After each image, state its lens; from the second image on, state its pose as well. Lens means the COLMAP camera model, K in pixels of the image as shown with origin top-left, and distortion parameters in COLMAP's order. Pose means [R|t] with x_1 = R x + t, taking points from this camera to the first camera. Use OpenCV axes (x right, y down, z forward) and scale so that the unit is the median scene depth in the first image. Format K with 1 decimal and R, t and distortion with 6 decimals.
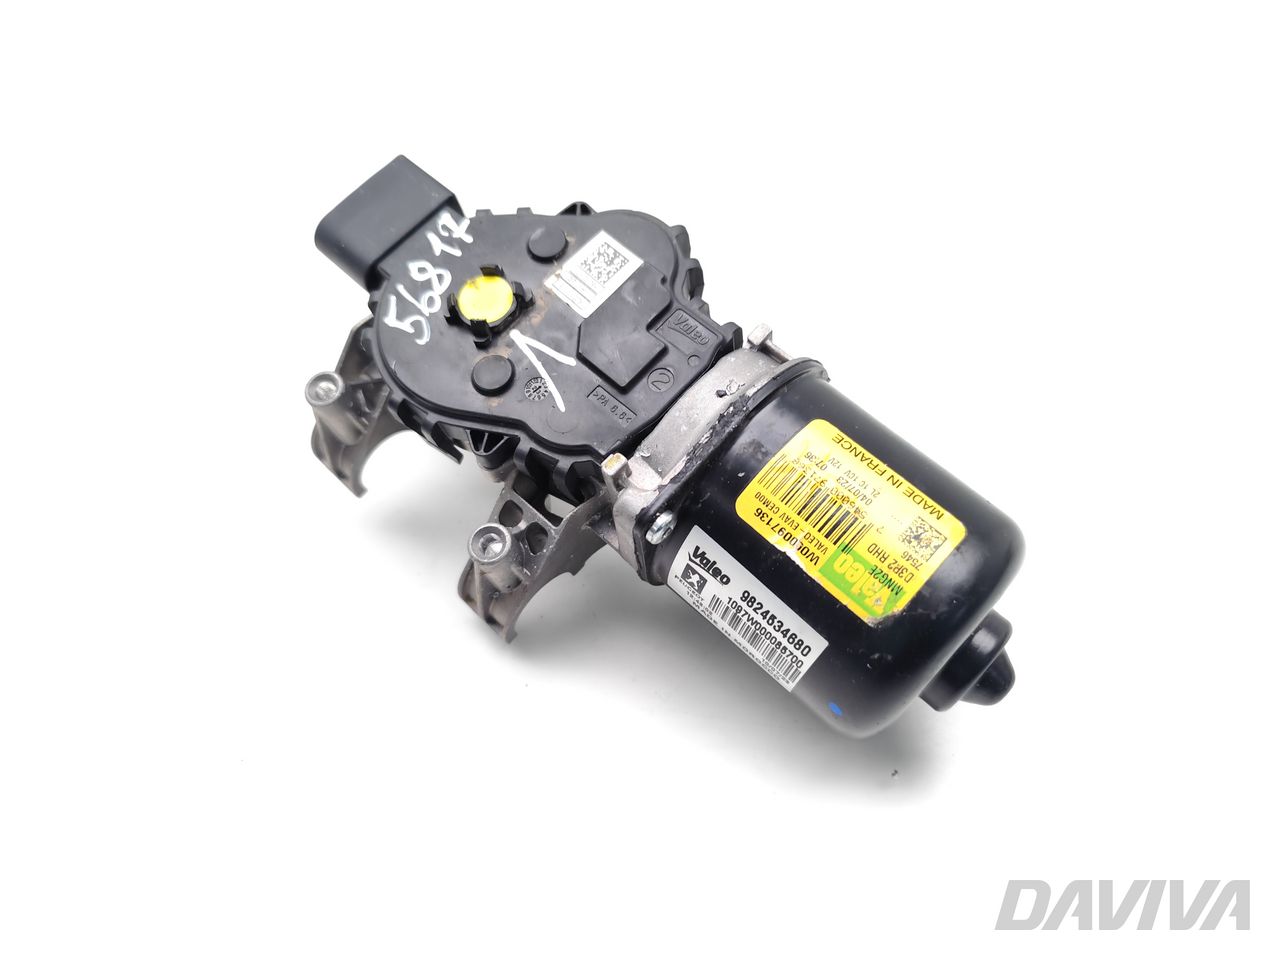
lens RADIAL K [[918.8, 0, 640.1], [0, 918.8, 478.2], [0, 0, 1]] dist [0.008949, -0.000301]
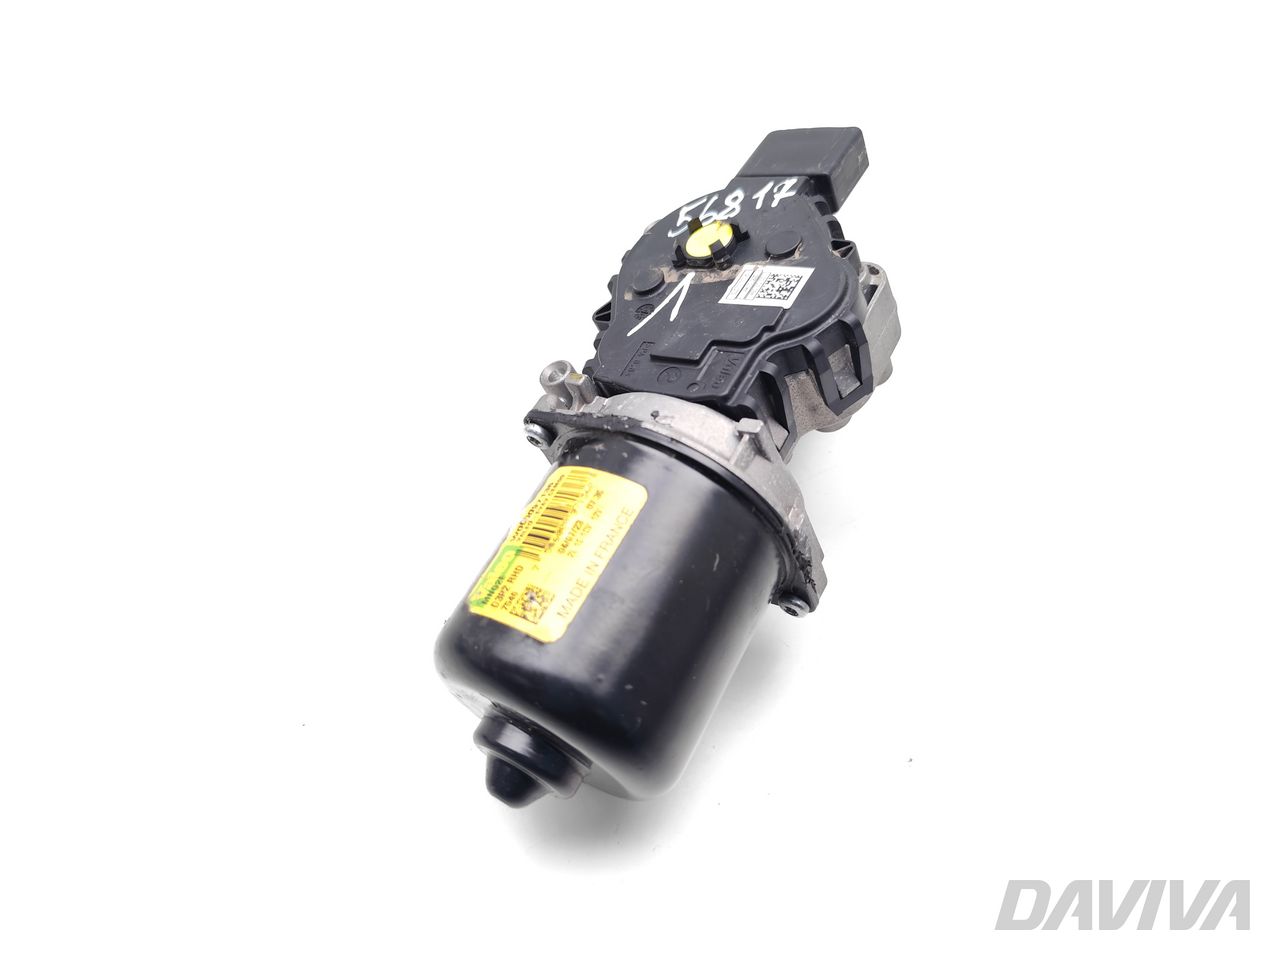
lens RADIAL K [[918.8, 0, 638.7], [0, 918.8, 481.0], [0, 0, 1]] dist [0.008949, -0.000301]
pose [[0.217634, 0.737332, -0.639513, 0.735609], [-0.692505, 0.578379, 0.431179, -0.442396], [0.687803, 0.349027, 0.636481, 0.327450]]
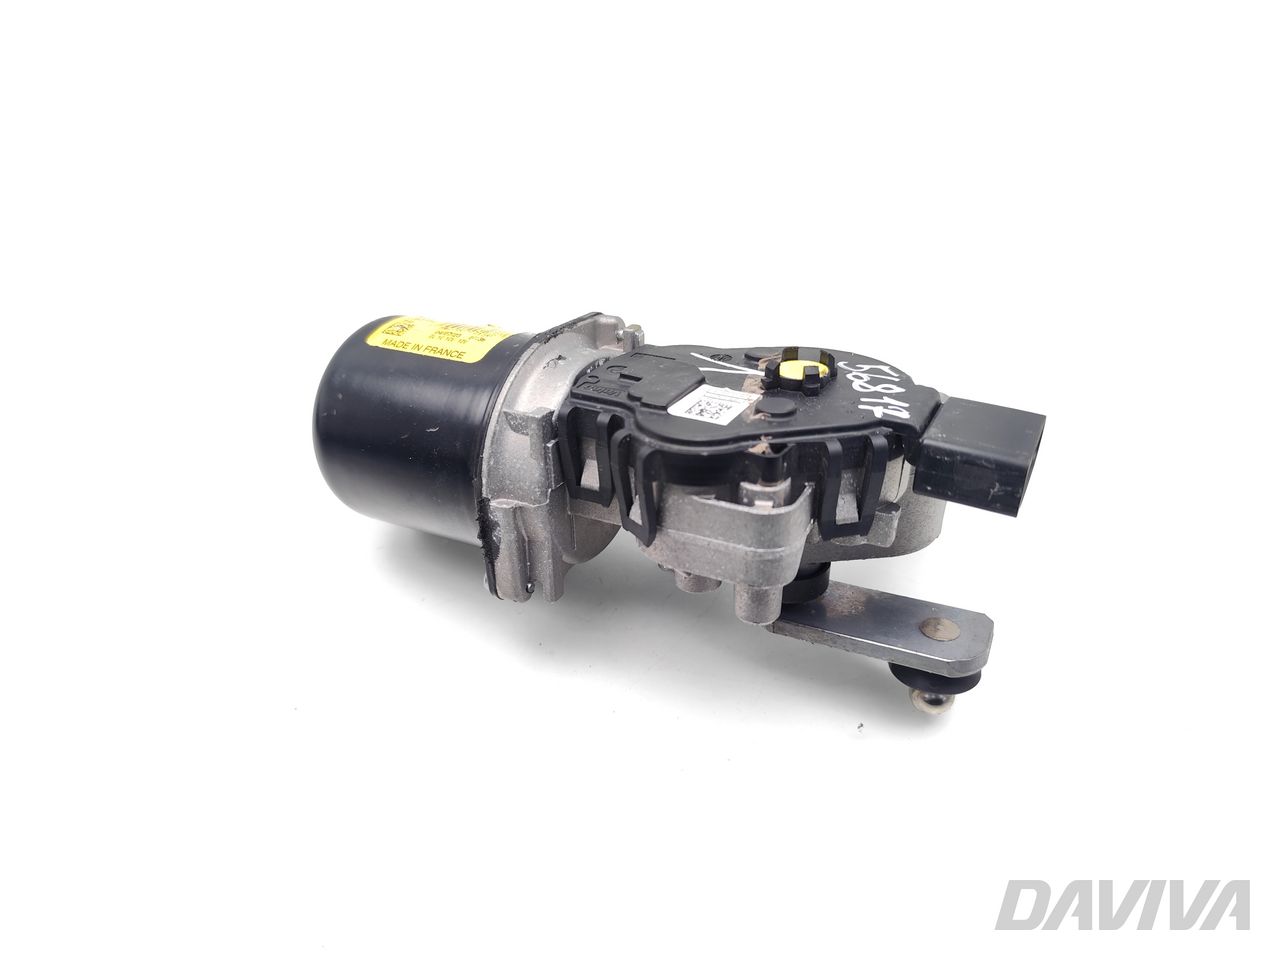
lens RADIAL K [[918.8, 0, 639.7], [0, 918.8, 480.7], [0, 0, 1]] dist [0.008949, -0.000301]
pose [[-0.957108, 0.220494, -0.187954, 0.227233], [-0.206909, -0.066066, 0.976127, -1.163627], [0.202813, 0.973148, 0.108855, 0.959545]]
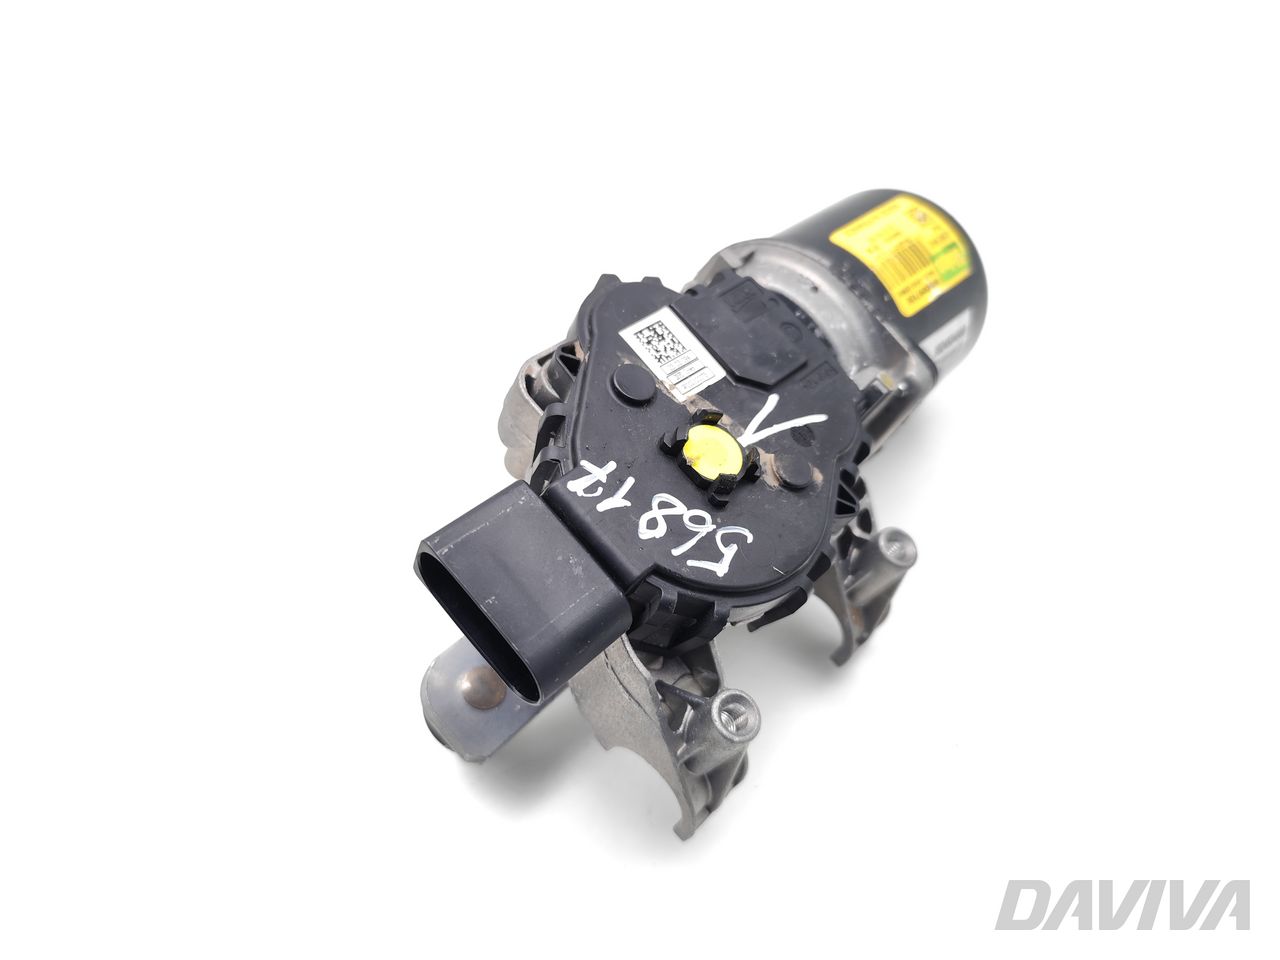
lens RADIAL K [[918.8, 0, 640.1], [0, 918.8, 481.0], [0, 0, 1]] dist [0.008949, -0.000301]
pose [[-0.006301, -0.789799, 0.613333, -0.692682], [0.734562, 0.412515, 0.538749, -0.674991], [-0.678513, 0.453926, 0.577557, 0.565760]]
